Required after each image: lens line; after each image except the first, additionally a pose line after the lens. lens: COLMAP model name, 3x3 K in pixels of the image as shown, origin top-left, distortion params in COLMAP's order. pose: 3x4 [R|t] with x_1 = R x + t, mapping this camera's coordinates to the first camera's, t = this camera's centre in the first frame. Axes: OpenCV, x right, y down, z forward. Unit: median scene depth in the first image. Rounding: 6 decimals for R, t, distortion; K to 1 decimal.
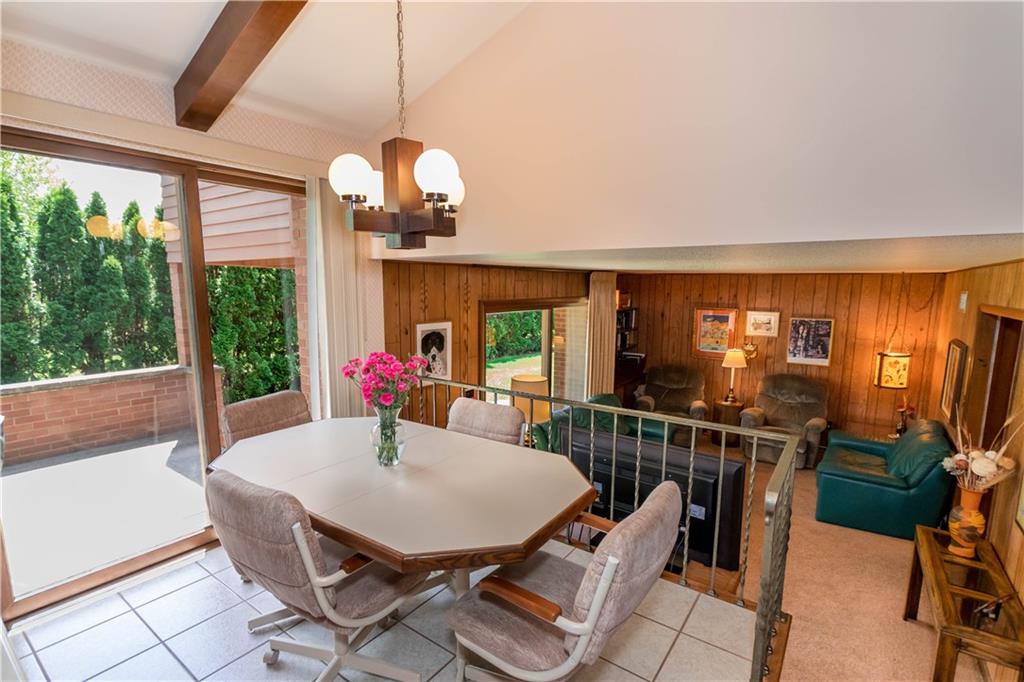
lens RADIAL K [[485.2, 0, 507.9], [0, 485.2, 347.5], [0, 0, 1]] dist [-0.013805, 0.003796]
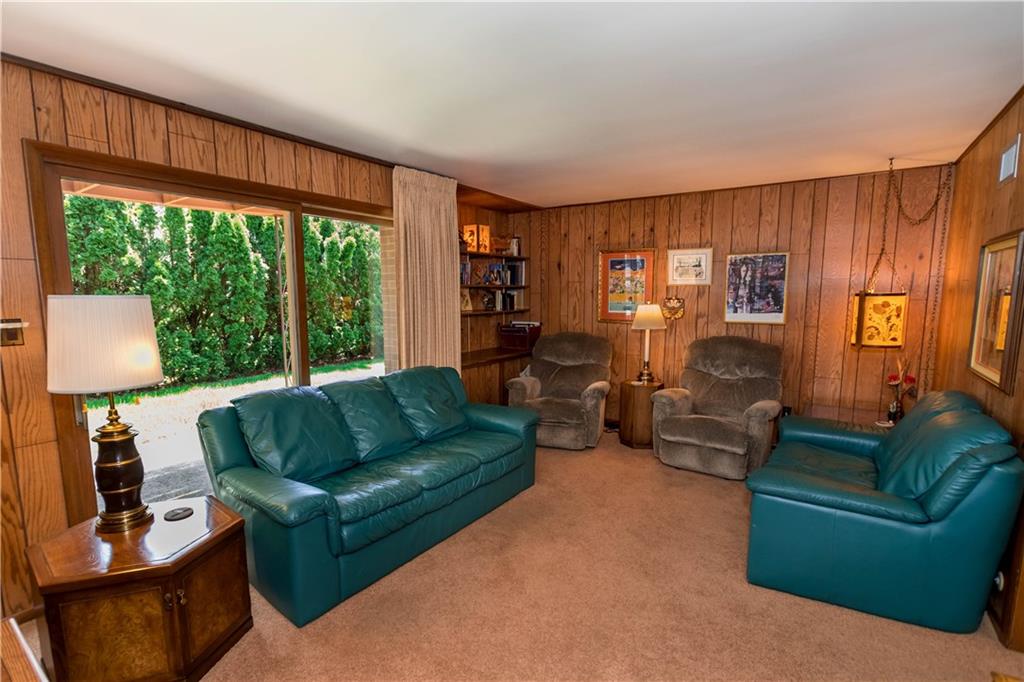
lens RADIAL K [[485.2, 0, 507.5], [0, 485.2, 347.4], [0, 0, 1]] dist [-0.013805, 0.003796]
pose [[0.999410, -0.012766, 0.031888, 0.268360], [0.013355, 0.999743, -0.018321, 0.081410], [-0.031646, 0.018736, 0.999324, 0.354645]]
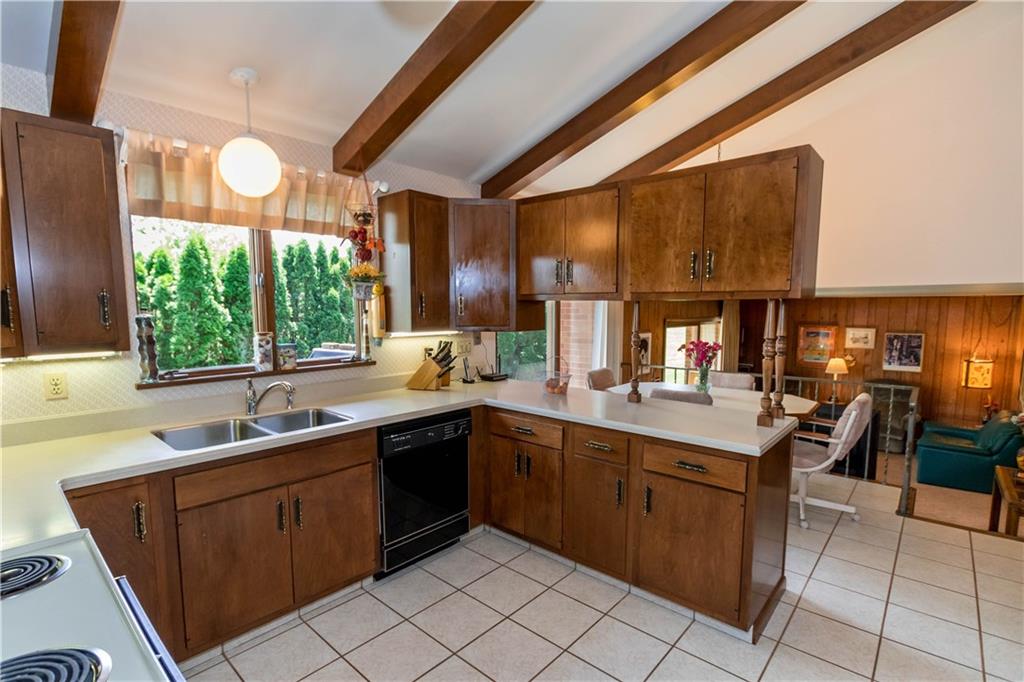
lens RADIAL K [[485.2, 0, 507.4], [0, 485.2, 352.0], [0, 0, 1]] dist [-0.013805, 0.003796]
pose [[0.994347, 0.002213, -0.106158, -0.251852], [-0.006295, 0.999253, -0.038131, 0.041435], [0.105994, 0.038584, 0.993618, -0.330258]]
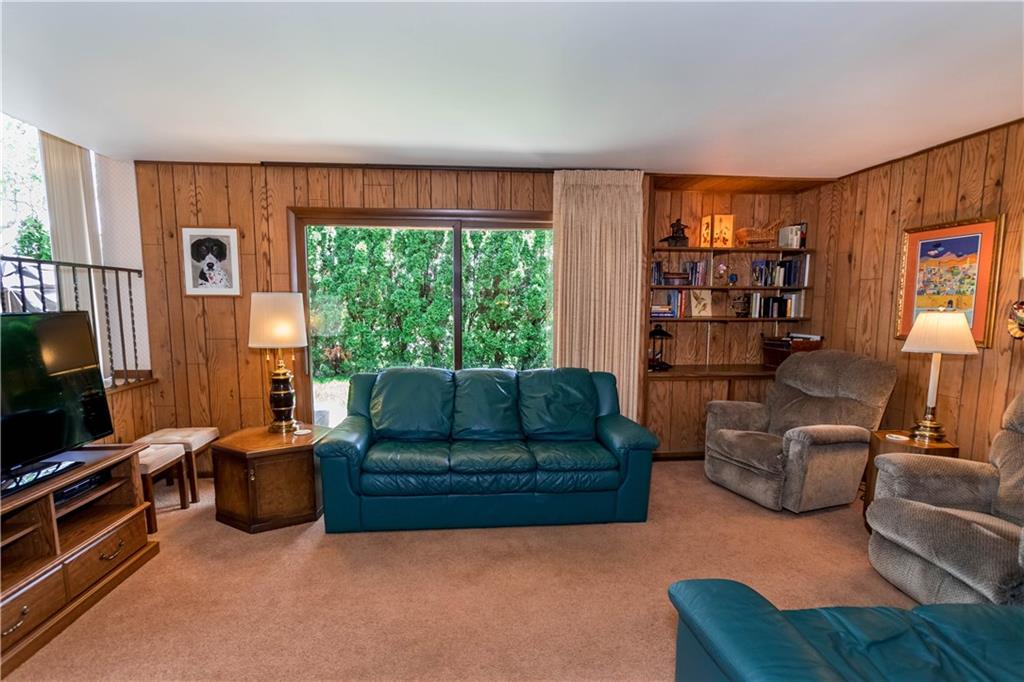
lens RADIAL K [[485.2, 0, 514.8], [0, 485.2, 356.5], [0, 0, 1]] dist [-0.013805, 0.003796]
pose [[0.663624, 0.077502, -0.744041, 0.577082], [-0.095077, 0.995291, 0.018871, 0.074125], [0.742000, 0.058218, 0.667868, 0.505098]]
